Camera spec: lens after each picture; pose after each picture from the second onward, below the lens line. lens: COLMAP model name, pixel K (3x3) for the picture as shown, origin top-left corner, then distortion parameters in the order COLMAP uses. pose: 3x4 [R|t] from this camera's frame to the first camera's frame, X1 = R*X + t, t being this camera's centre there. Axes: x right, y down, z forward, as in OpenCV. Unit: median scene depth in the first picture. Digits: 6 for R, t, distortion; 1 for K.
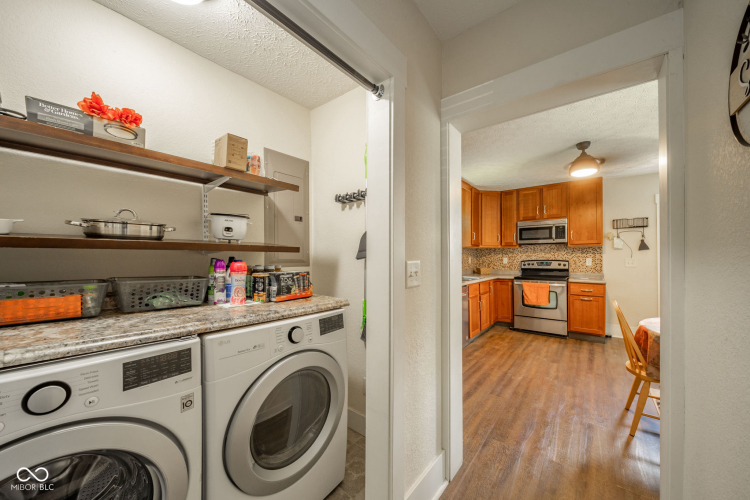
lens RADIAL K [[270.5, 0, 392.9], [0, 270.5, 257.6], [0, 0, 1]] dist [0.002125, -0.000493]
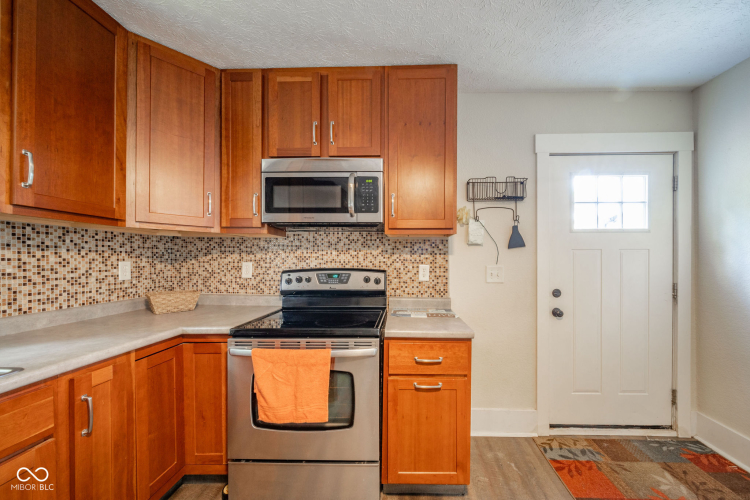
lens RADIAL K [[270.5, 0, 389.6], [0, 270.5, 259.5], [0, 0, 1]] dist [0.002125, -0.000493]
pose [[0.835691, 0.002615, 0.549194, 0.431895], [-0.005312, 0.999980, 0.003322, -0.006992], [-0.549174, -0.005693, 0.835688, 0.658884]]
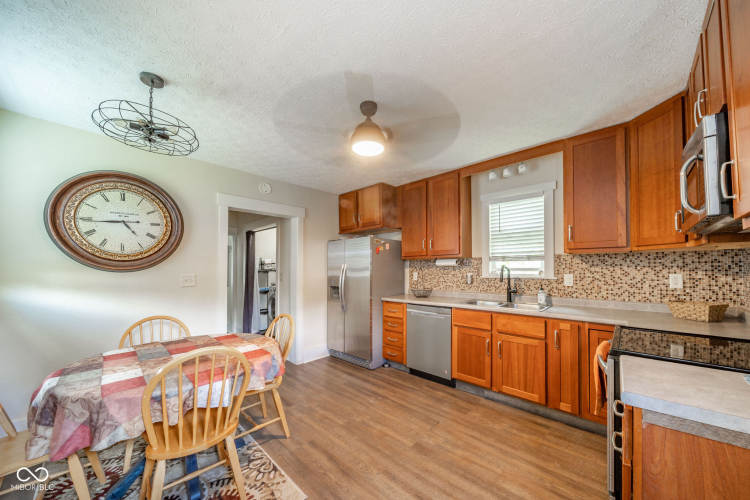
lens RADIAL K [[270.5, 0, 378.5], [0, 270.5, 262.0], [0, 0, 1]] dist [0.002125, -0.000493]
pose [[-0.130186, -0.028841, -0.991070, 0.881190], [0.001089, 0.999572, -0.029231, -0.008744], [0.991489, -0.004885, -0.130099, 0.714120]]
